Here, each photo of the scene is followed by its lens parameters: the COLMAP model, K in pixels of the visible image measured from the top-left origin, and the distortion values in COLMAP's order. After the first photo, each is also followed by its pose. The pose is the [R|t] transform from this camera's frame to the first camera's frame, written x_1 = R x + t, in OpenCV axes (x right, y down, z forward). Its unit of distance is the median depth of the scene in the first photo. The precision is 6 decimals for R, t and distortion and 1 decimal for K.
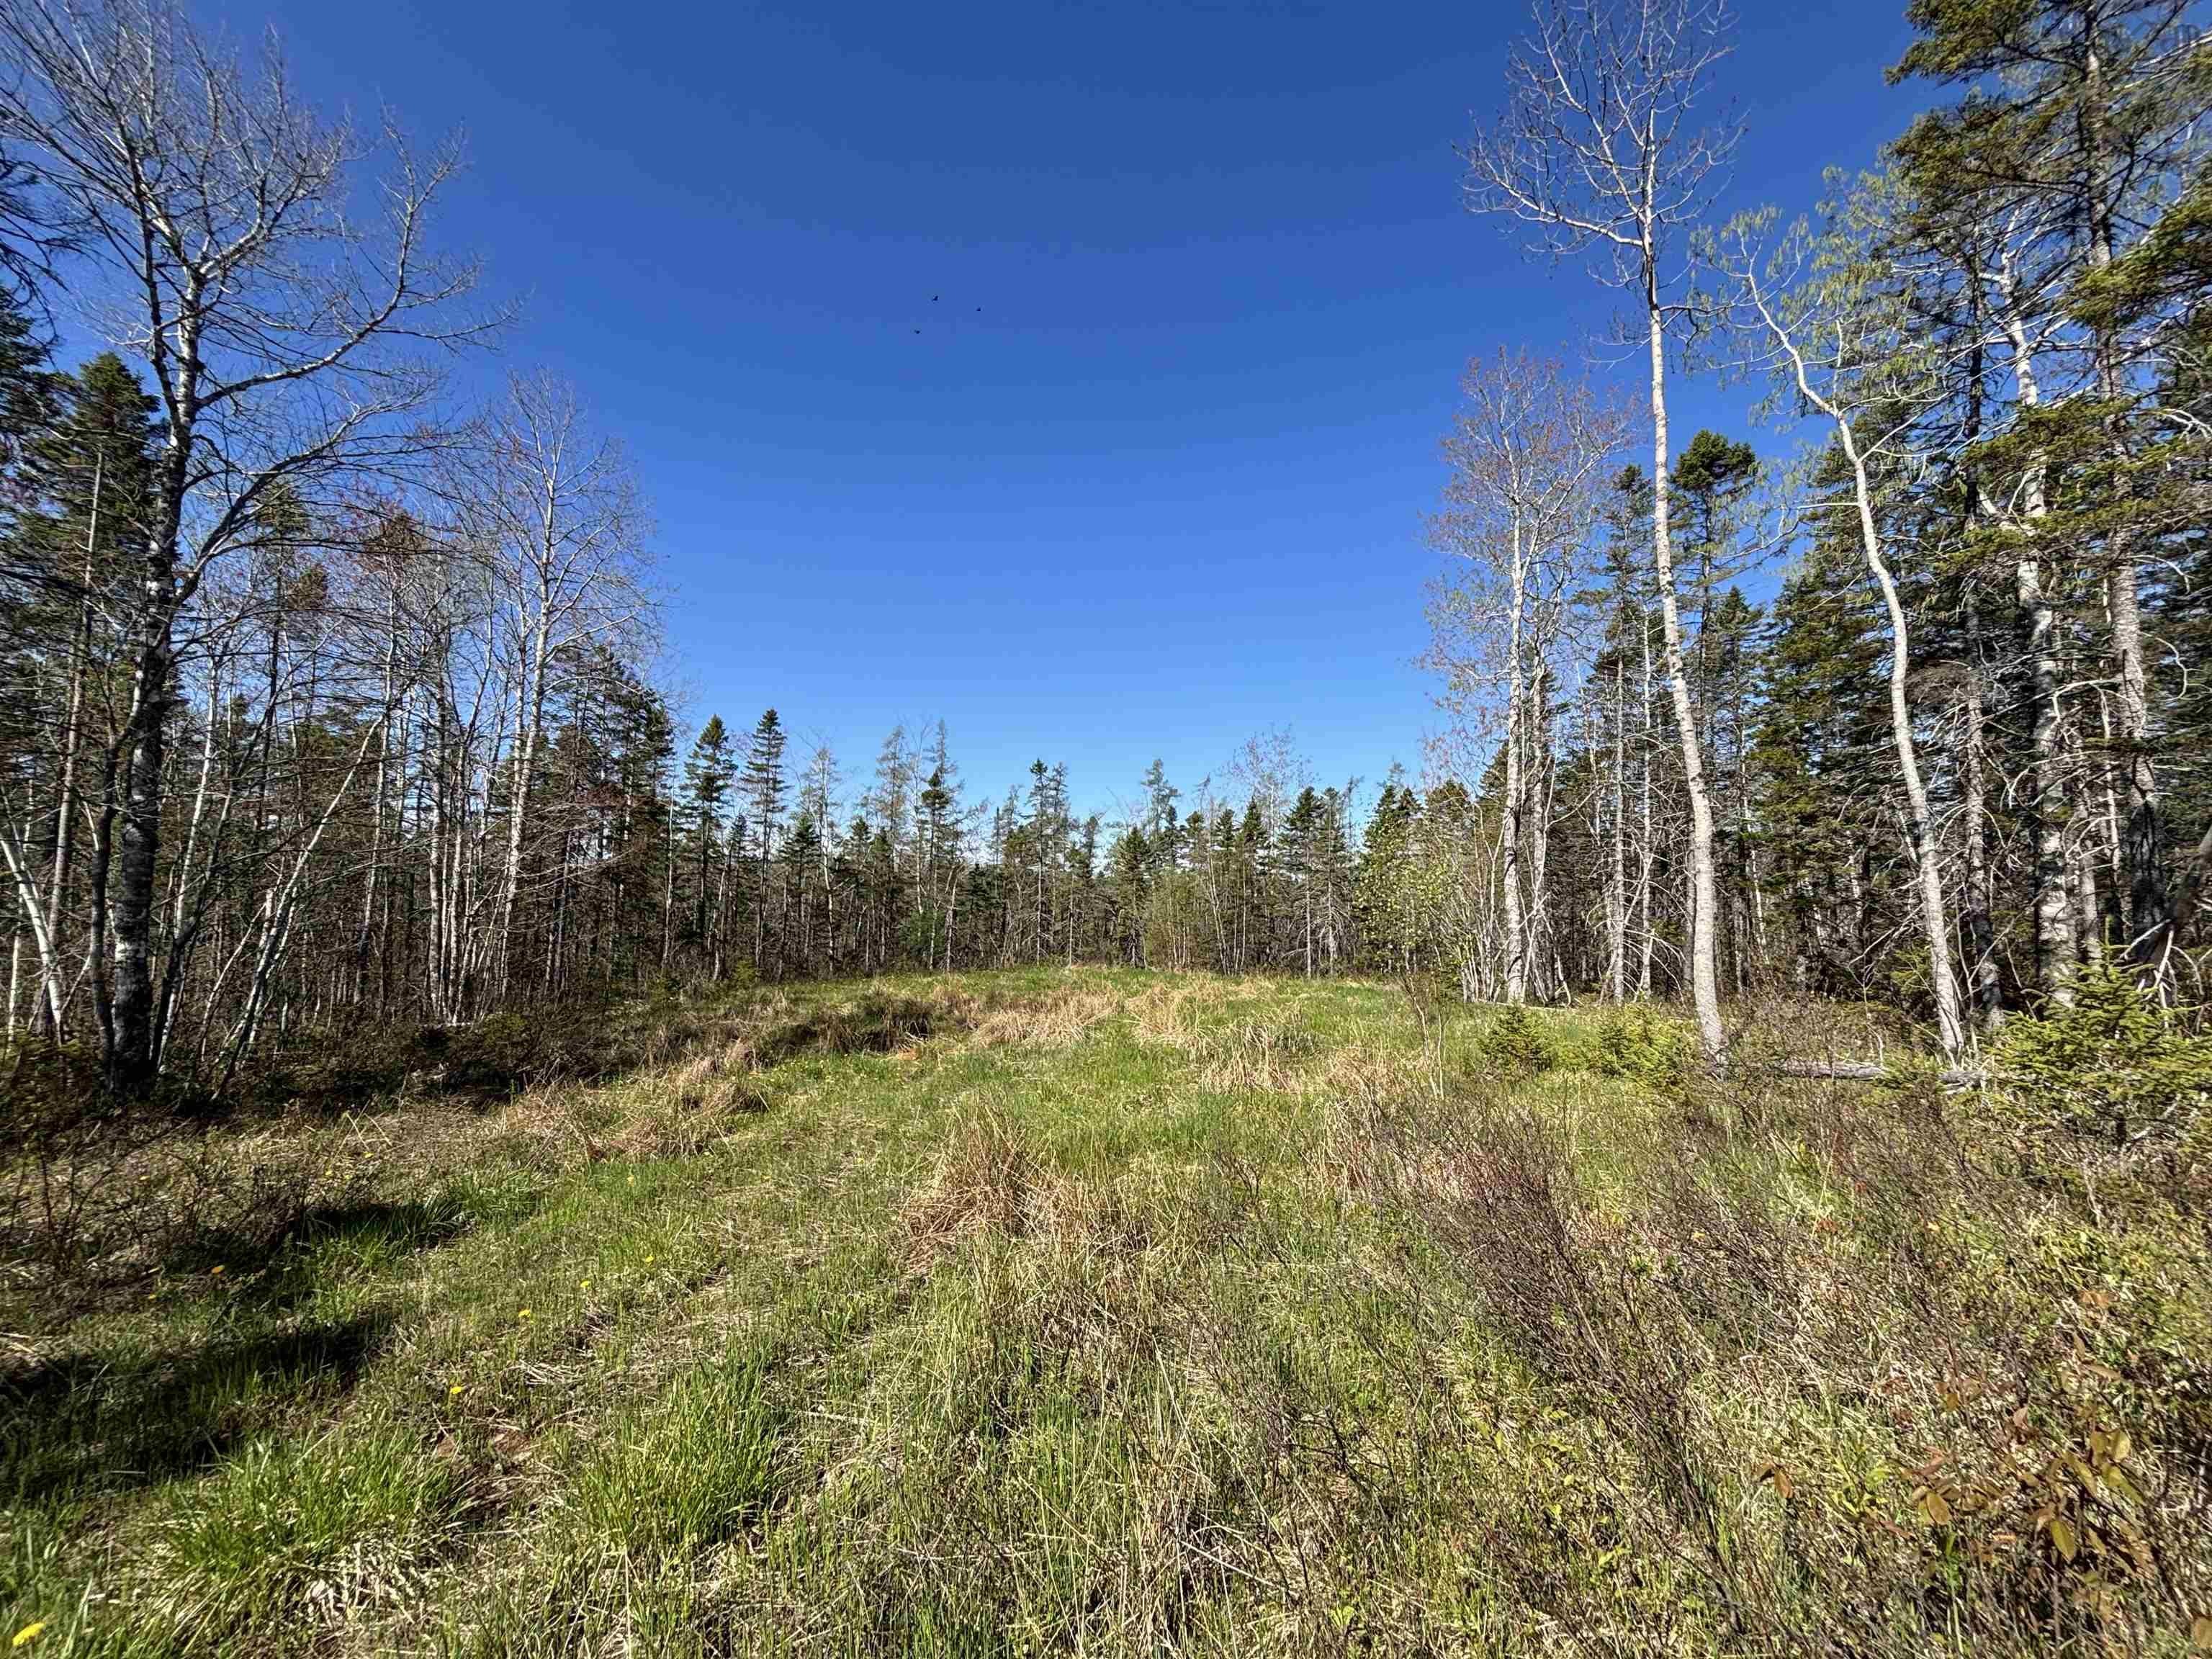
lens RADIAL K [[890.6, 0, 1098.5], [0, 890.6, 840.6], [0, 0, 1]] dist [0.001328, -0.000112]
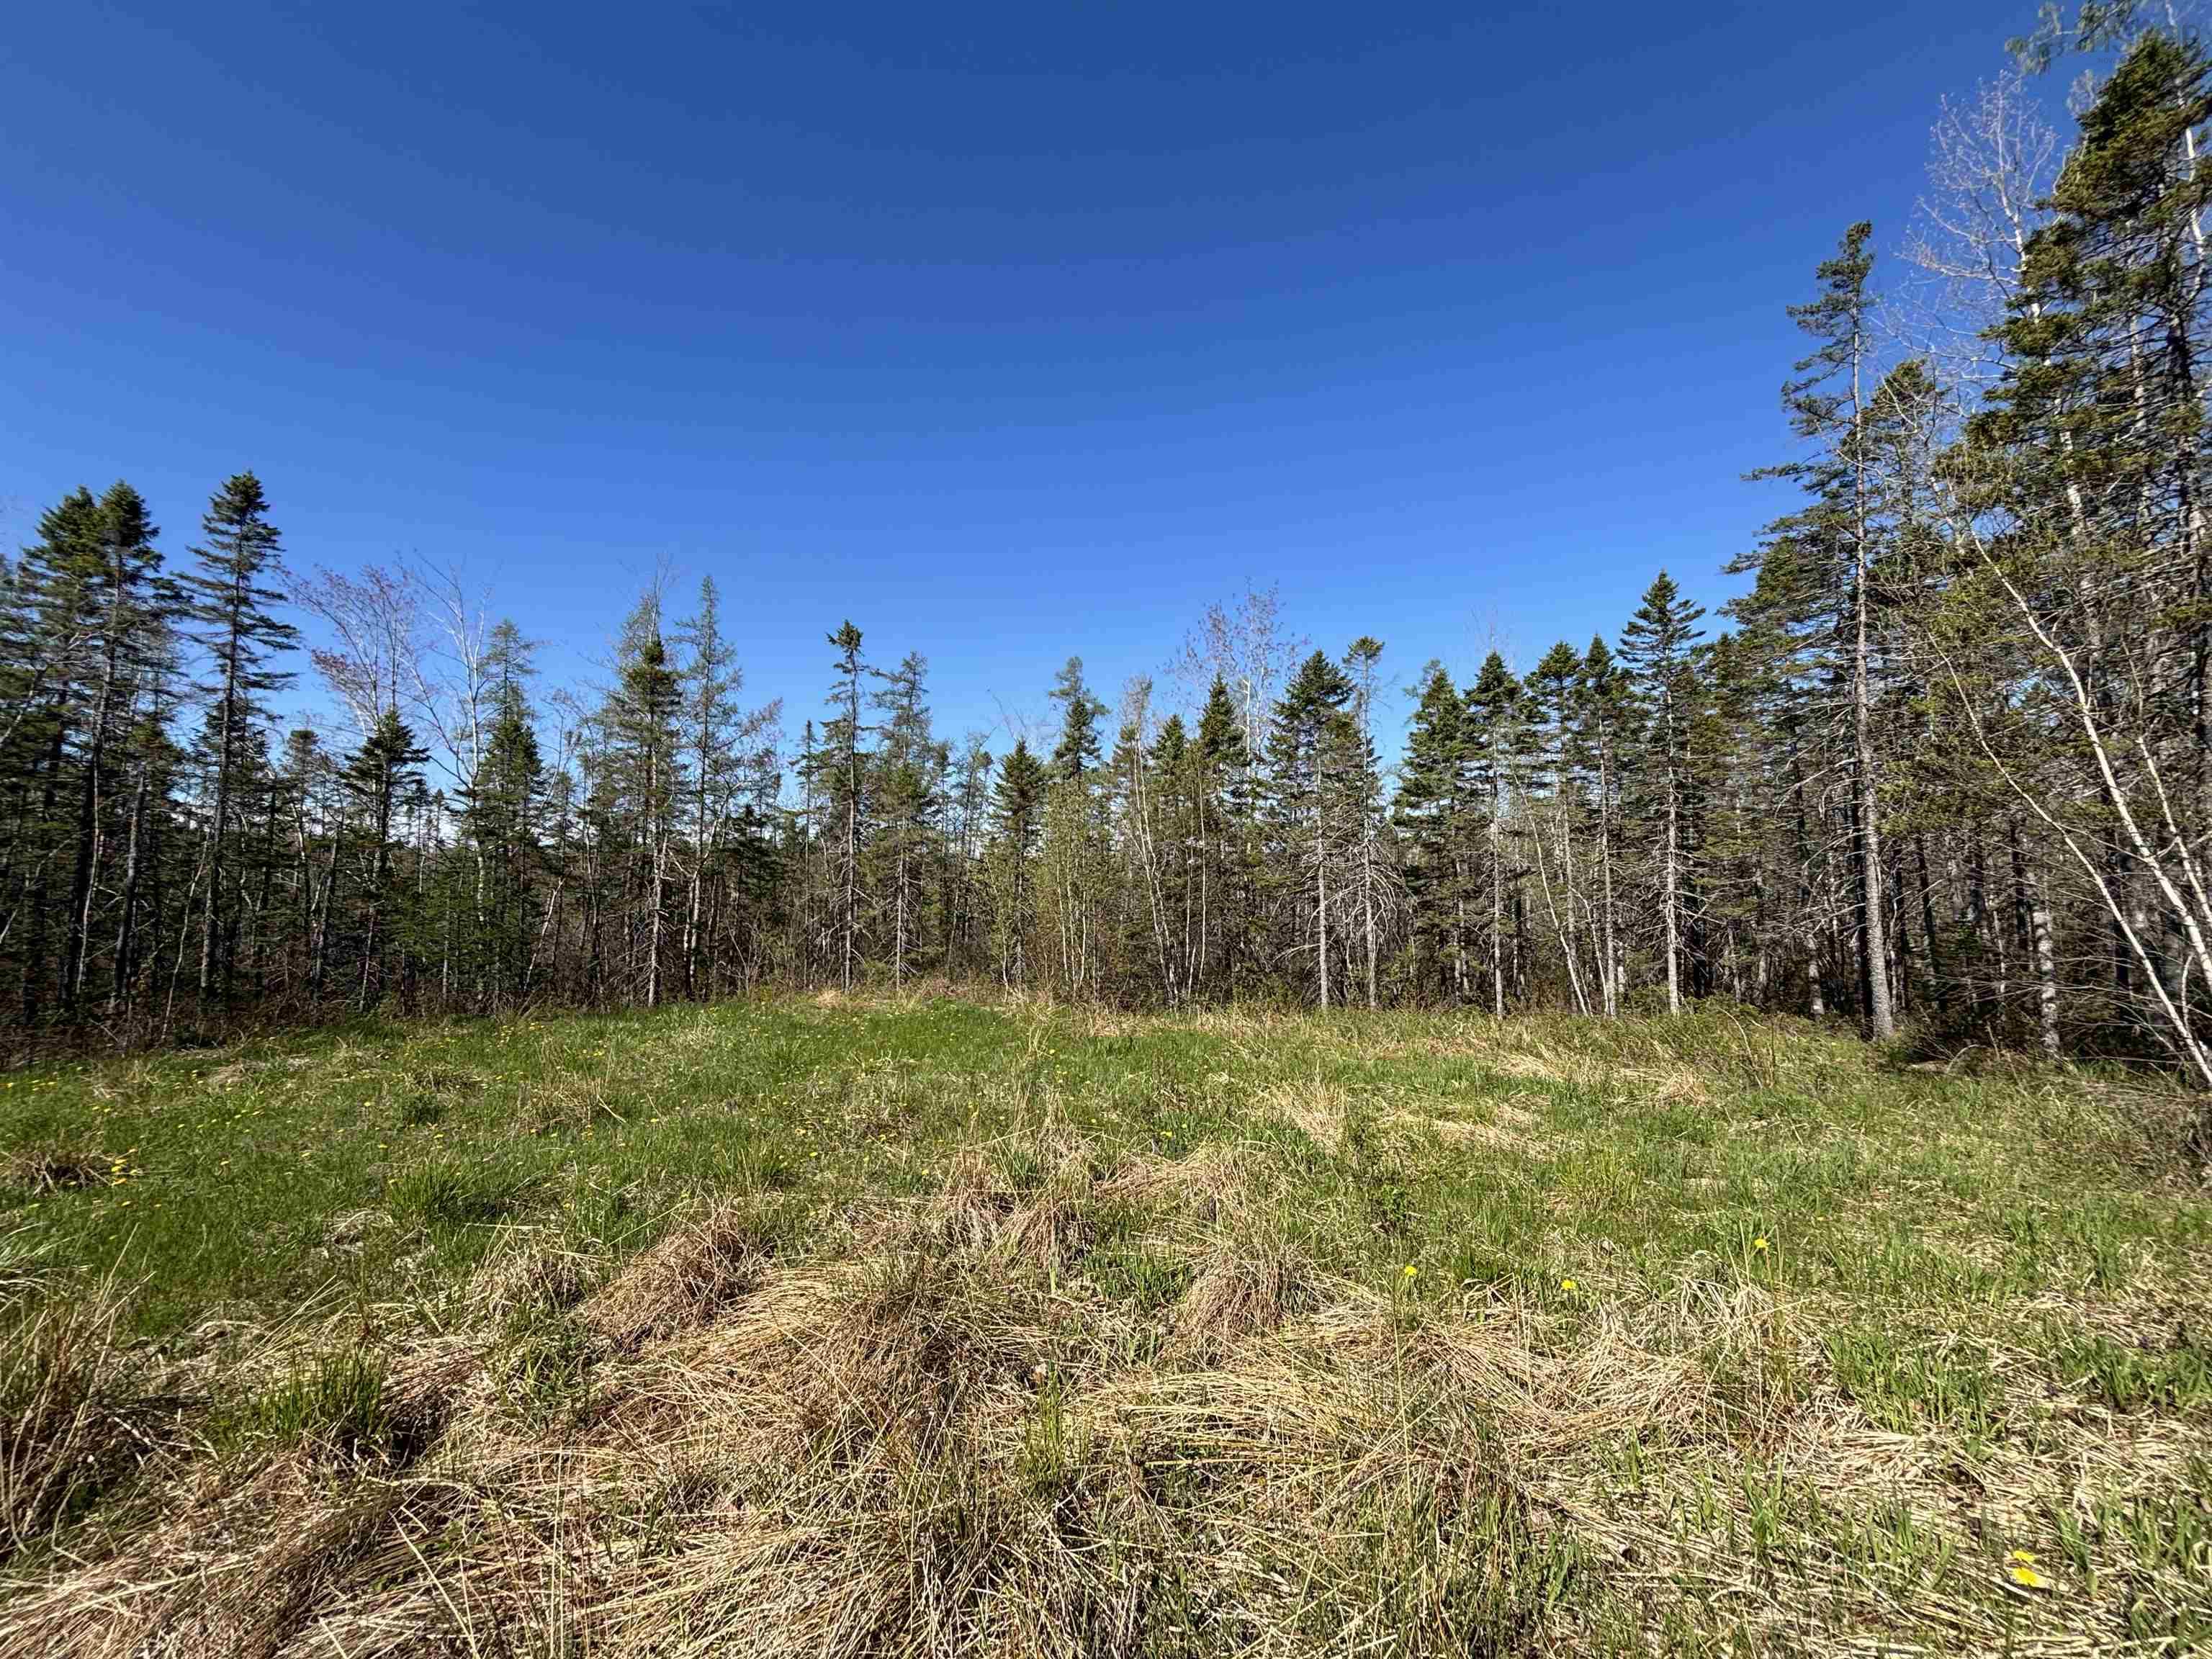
lens RADIAL K [[890.6, 0, 1127.9], [0, 890.6, 825.4], [0, 0, 1]] dist [0.001328, -0.000112]
pose [[0.997663, -0.004699, 0.068164, 0.072503], [0.005275, 0.999952, -0.008279, 0.045471], [-0.068121, 0.008619, 0.997640, 0.413321]]
